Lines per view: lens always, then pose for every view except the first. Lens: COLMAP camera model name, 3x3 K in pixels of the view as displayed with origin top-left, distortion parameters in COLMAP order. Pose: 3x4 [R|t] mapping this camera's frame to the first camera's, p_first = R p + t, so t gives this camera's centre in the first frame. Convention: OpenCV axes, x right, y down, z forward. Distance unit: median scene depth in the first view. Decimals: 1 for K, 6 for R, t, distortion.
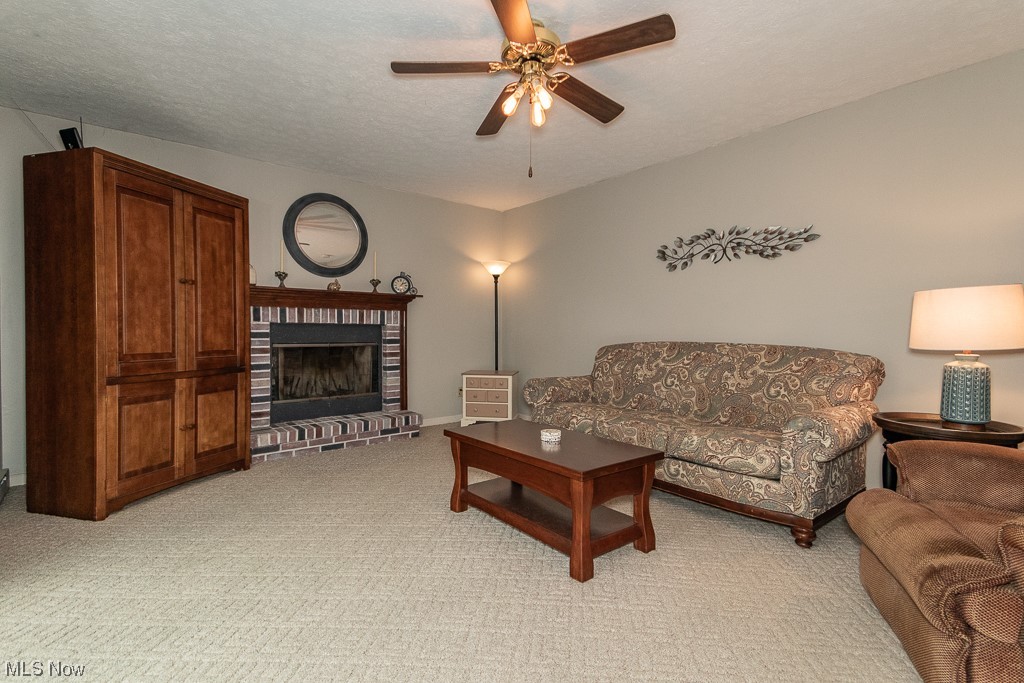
lens RADIAL K [[482.6, 0, 512.0], [0, 482.6, 341.5], [0, 0, 1]] dist [0.001133, 0.000049]
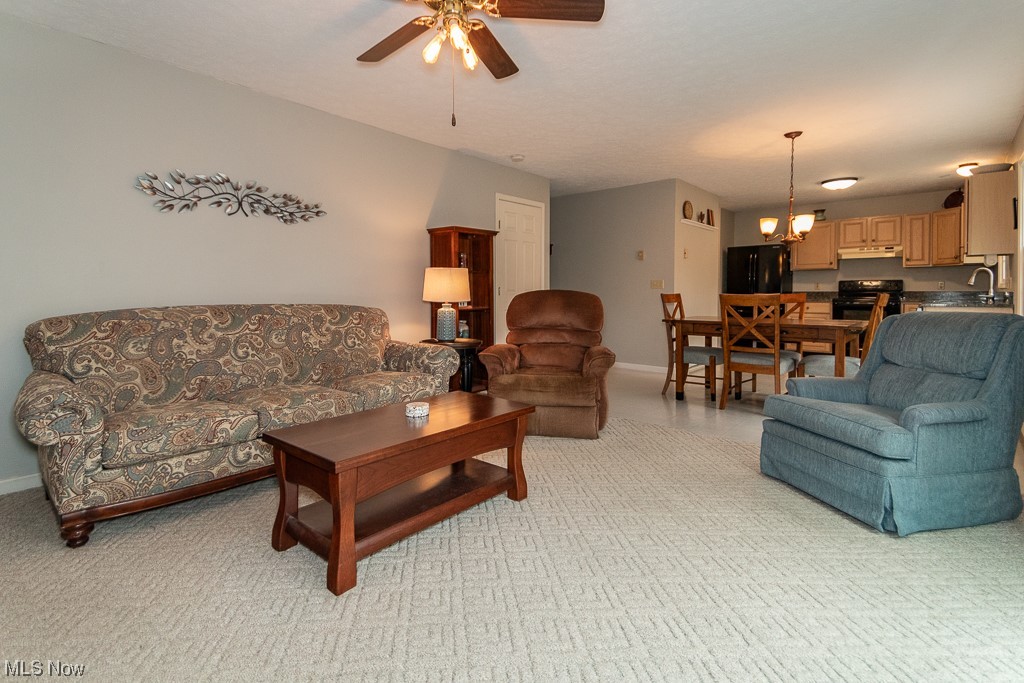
lens RADIAL K [[473.6, 0, 511.6], [0, 473.6, 312.2], [0, 0, 1]] dist [-0.000452, -0.000085]
pose [[-0.206514, -0.048597, 0.977236, -0.569231], [0.015868, 0.998468, 0.053006, -0.023140], [-0.978315, 0.026453, -0.205426, 0.707193]]
